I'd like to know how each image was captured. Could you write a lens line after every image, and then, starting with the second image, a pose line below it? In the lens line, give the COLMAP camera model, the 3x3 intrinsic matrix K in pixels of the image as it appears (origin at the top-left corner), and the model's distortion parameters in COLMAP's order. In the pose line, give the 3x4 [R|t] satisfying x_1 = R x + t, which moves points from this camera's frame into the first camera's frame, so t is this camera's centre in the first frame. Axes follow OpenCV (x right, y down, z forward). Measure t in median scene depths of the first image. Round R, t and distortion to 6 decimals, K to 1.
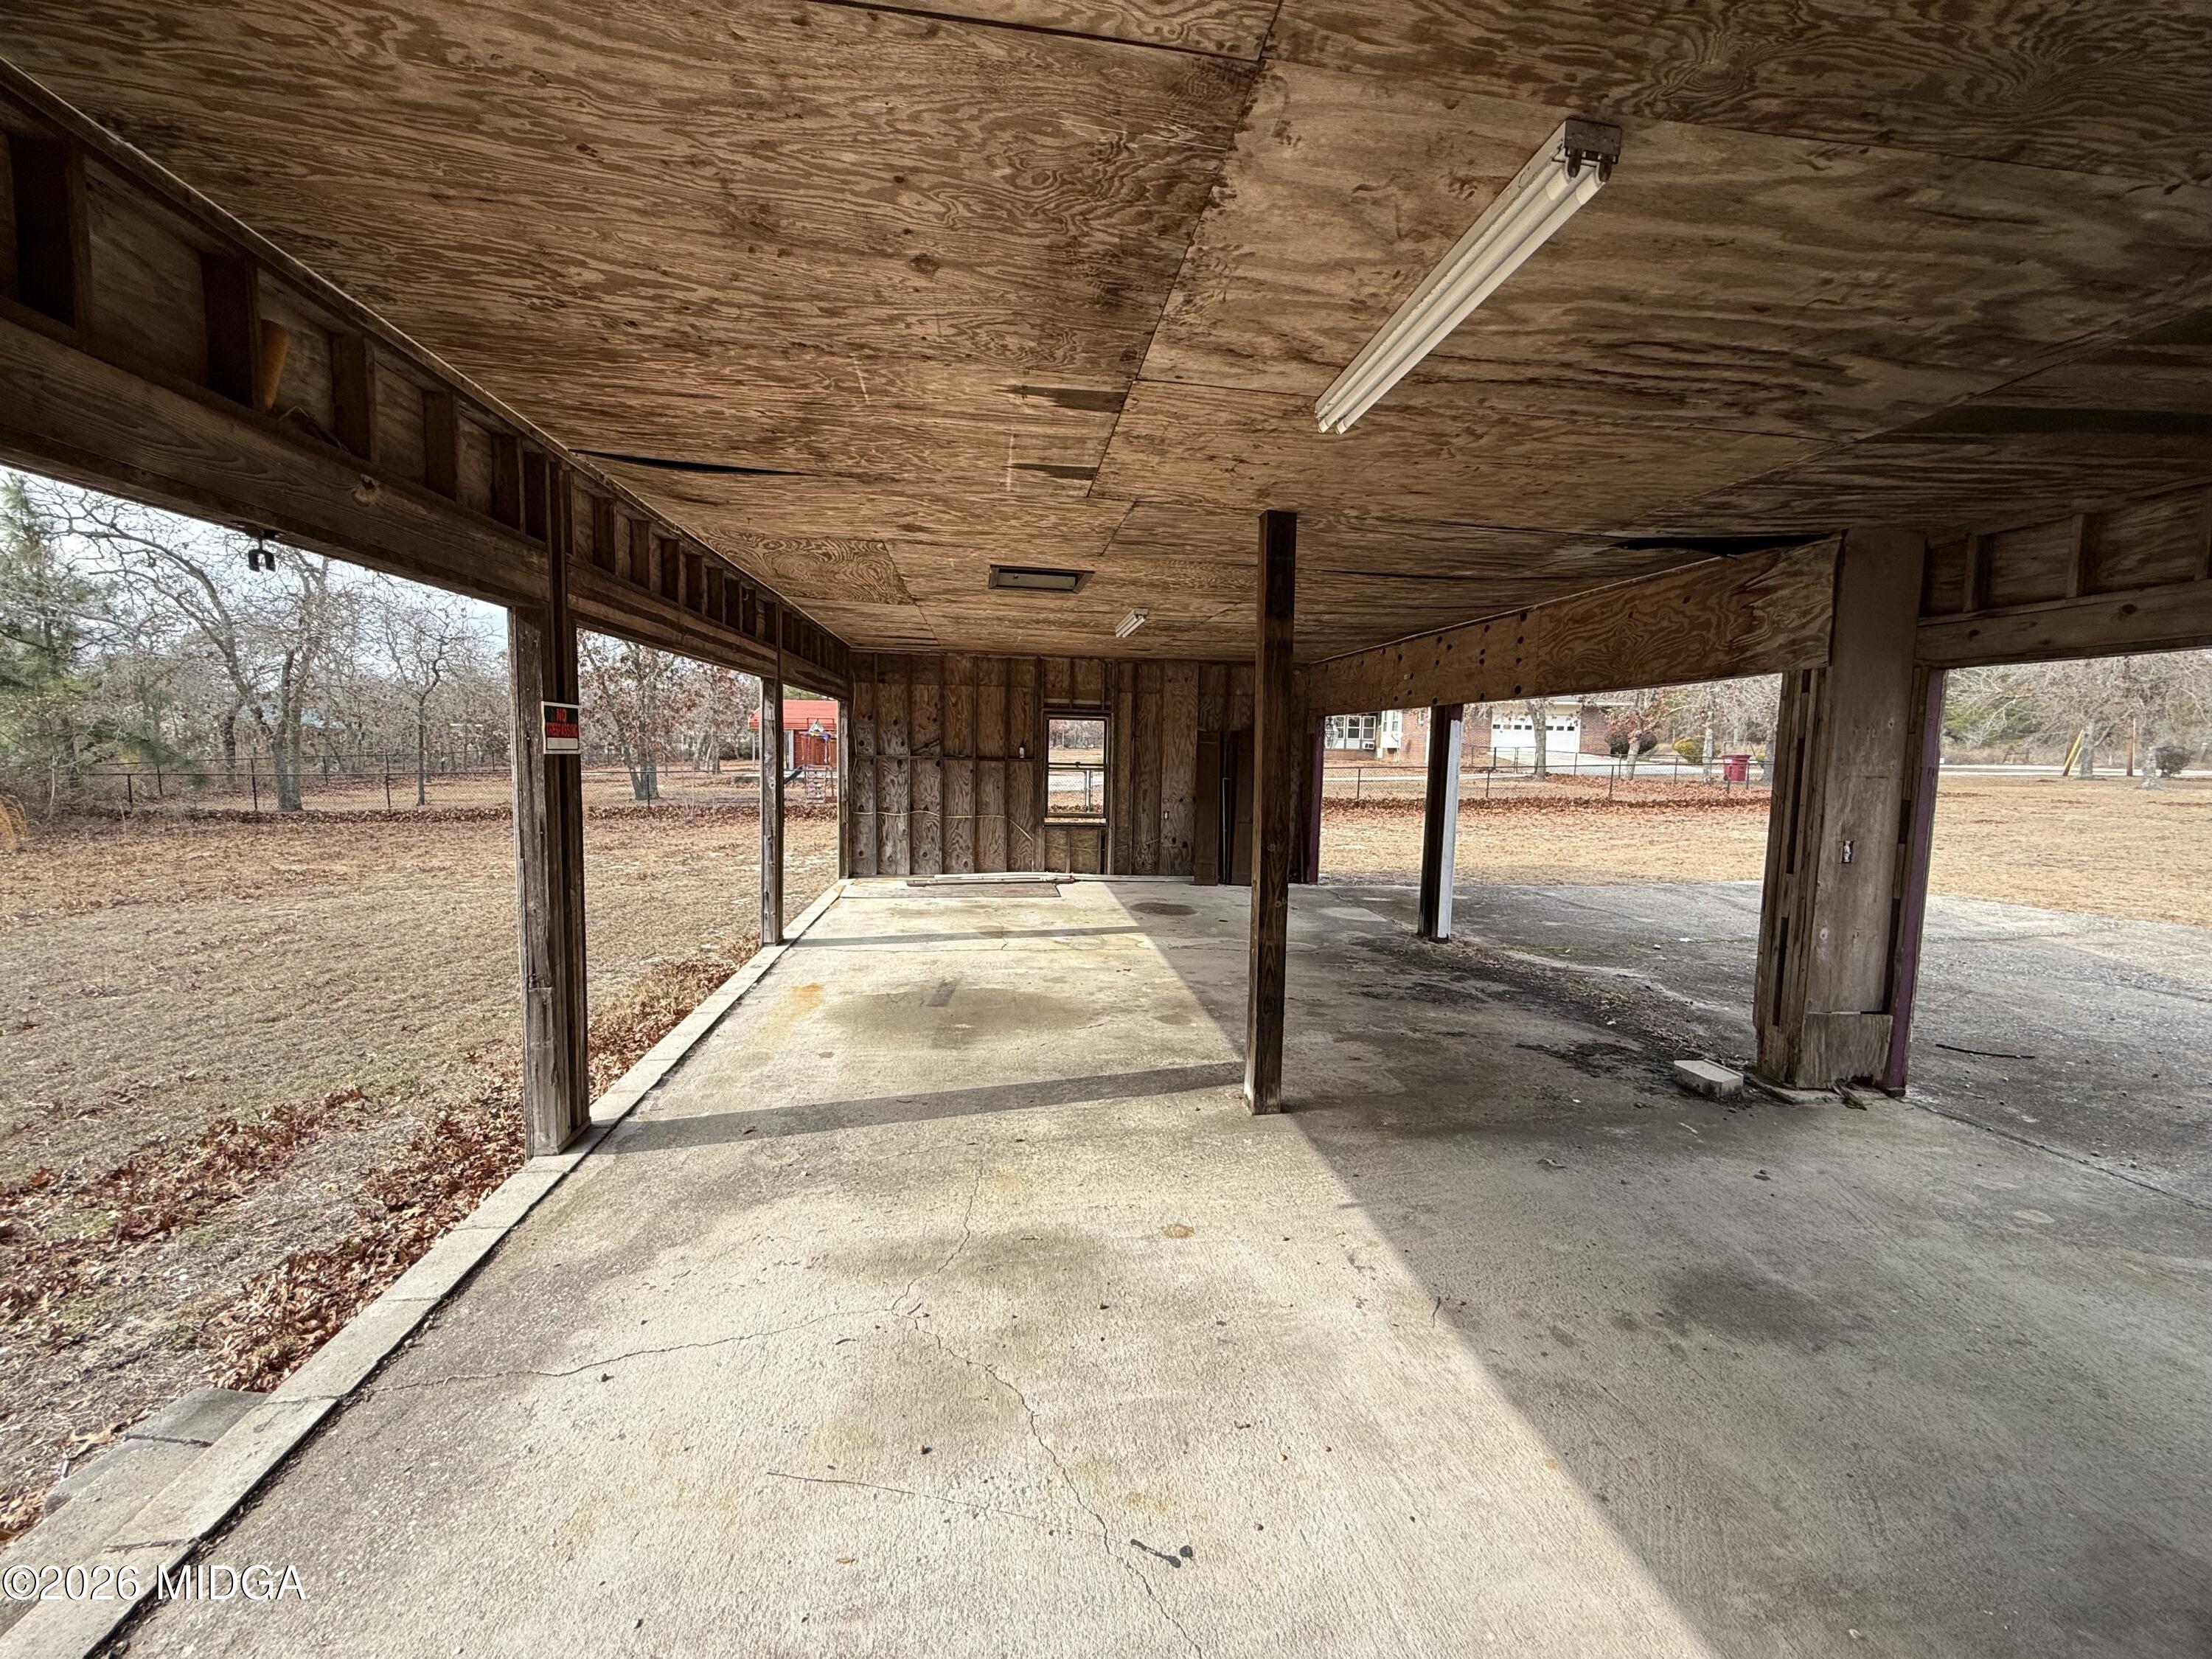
lens RADIAL K [[893.3, 0, 1103.1], [0, 893.3, 834.9], [0, 0, 1]] dist [-0.001329, 0.000260]
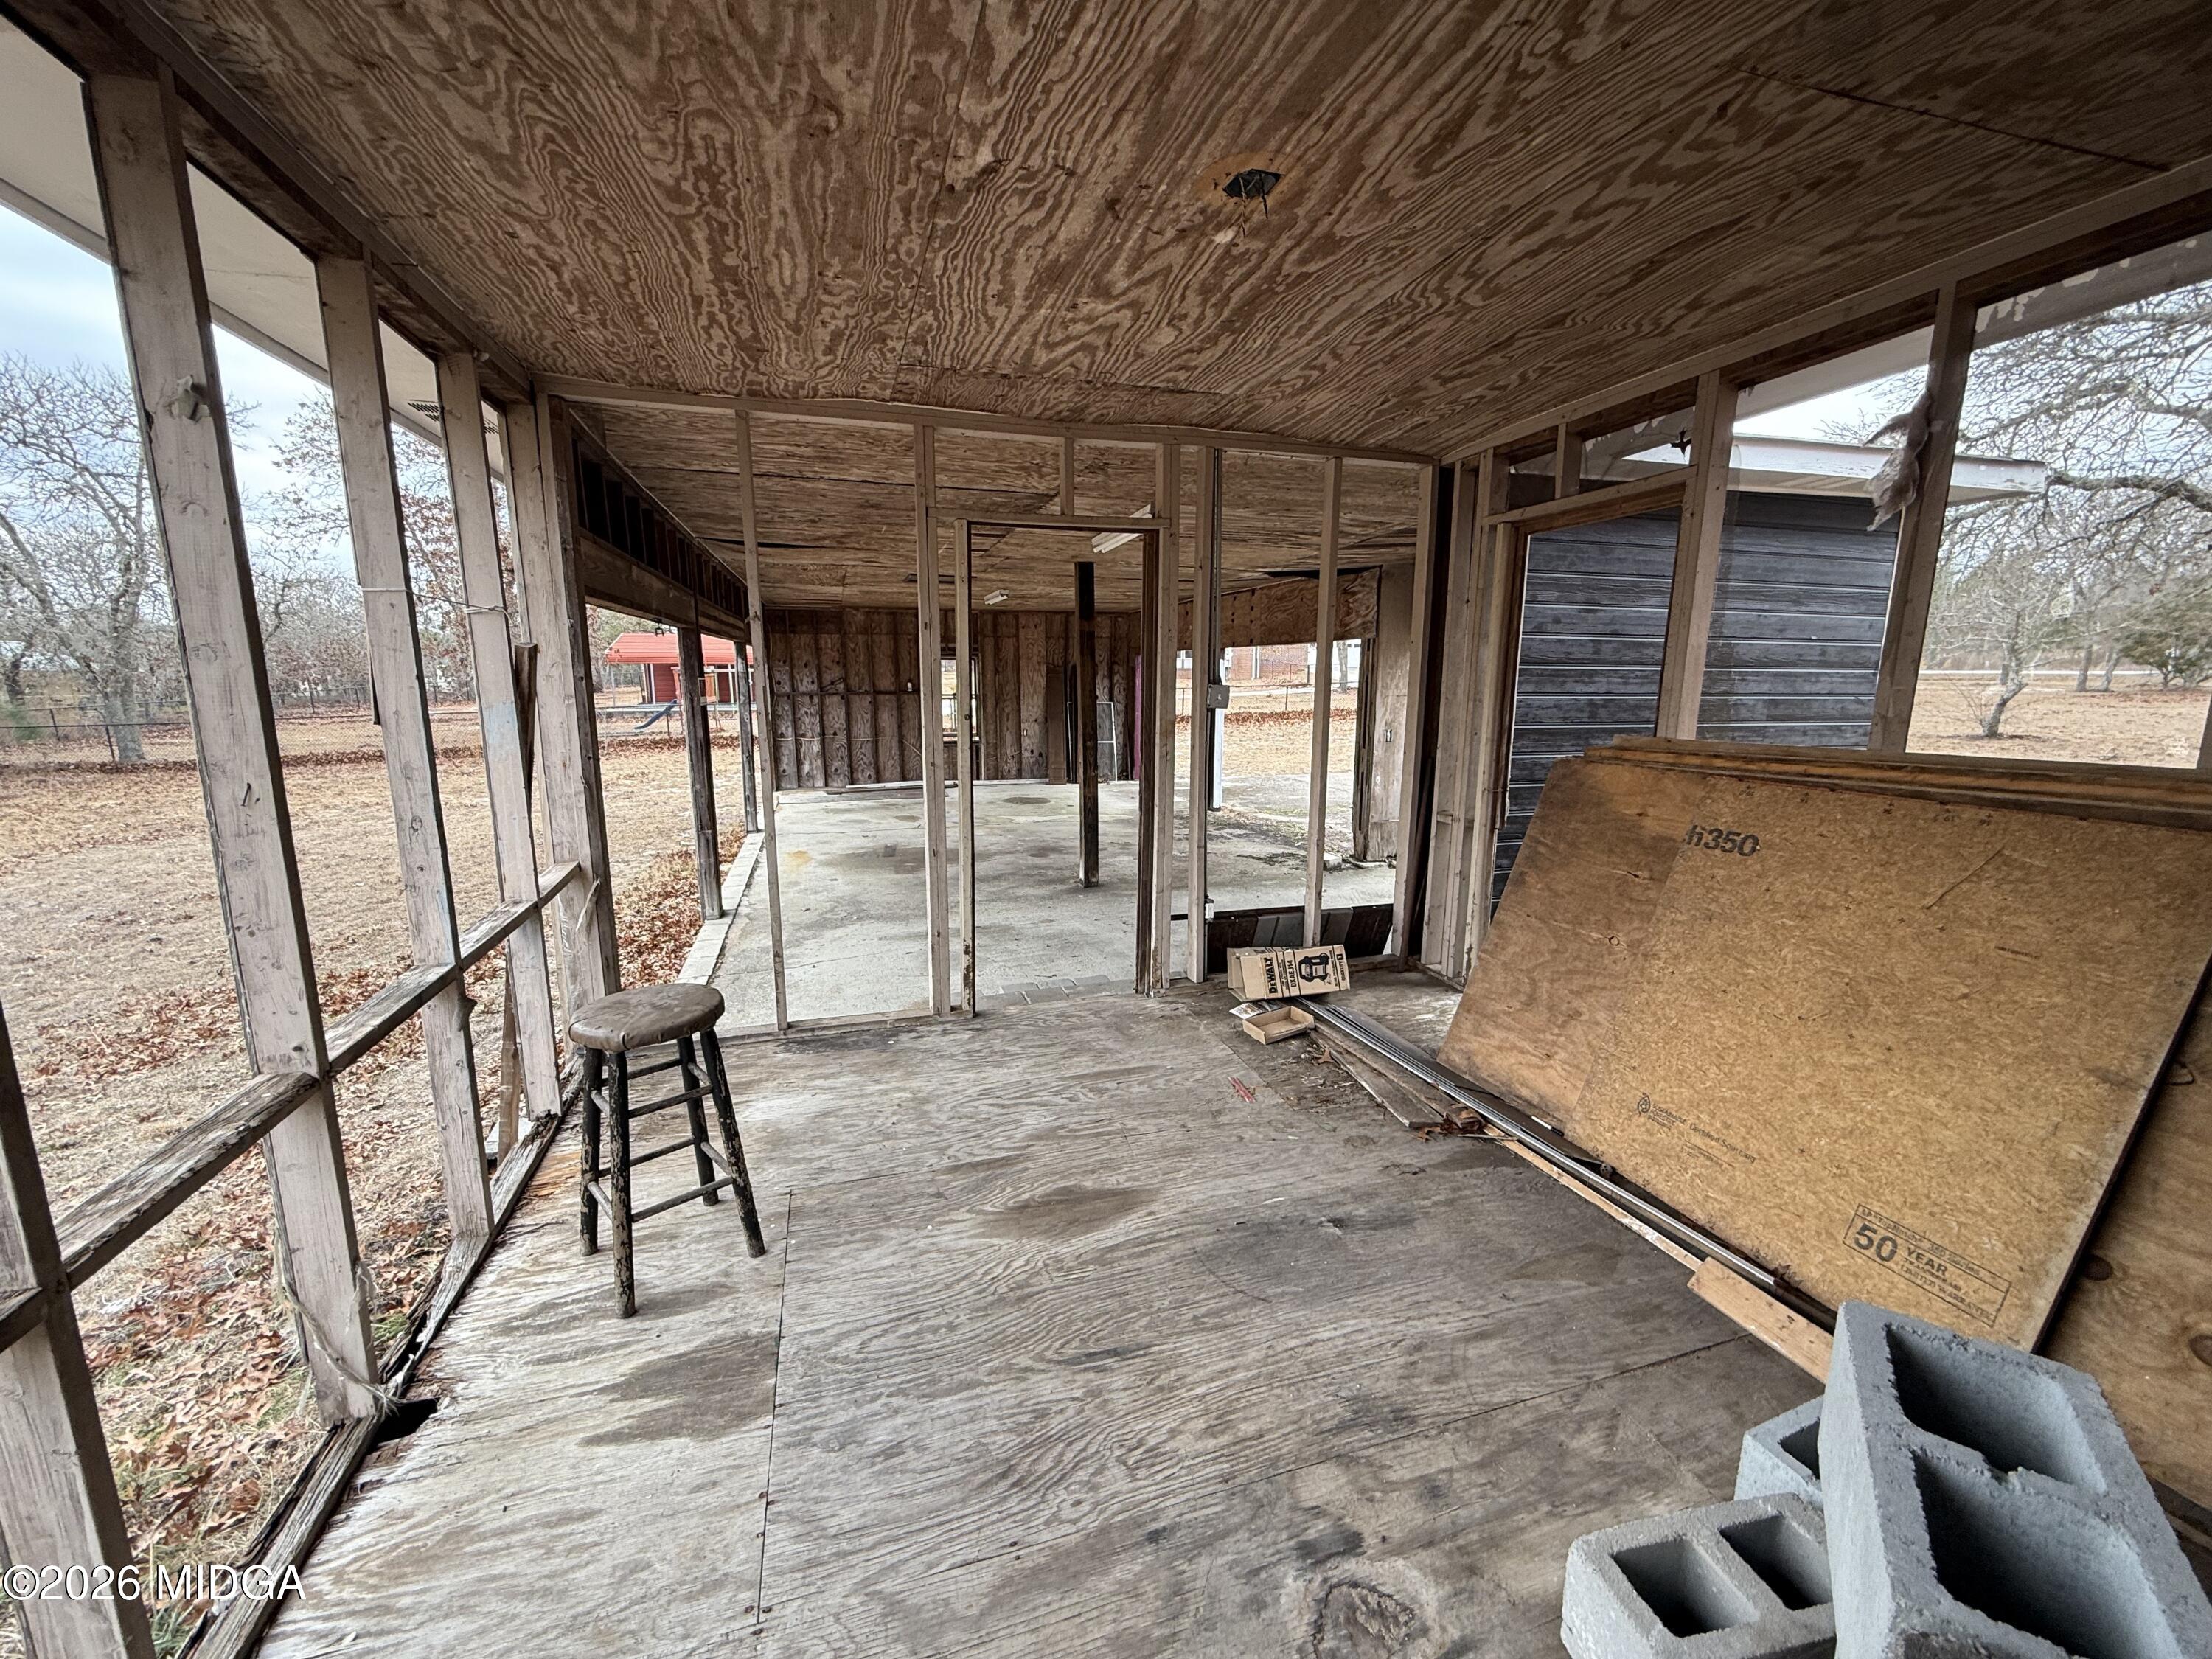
lens RADIAL K [[893.3, 0, 1107.3], [0, 893.3, 841.0], [0, 0, 1]] dist [-0.001329, 0.000260]
pose [[0.985239, -0.053940, 0.162464, -0.032292], [0.038418, 0.994522, 0.097208, 0.013649], [-0.166818, -0.089532, 0.981914, -0.319769]]
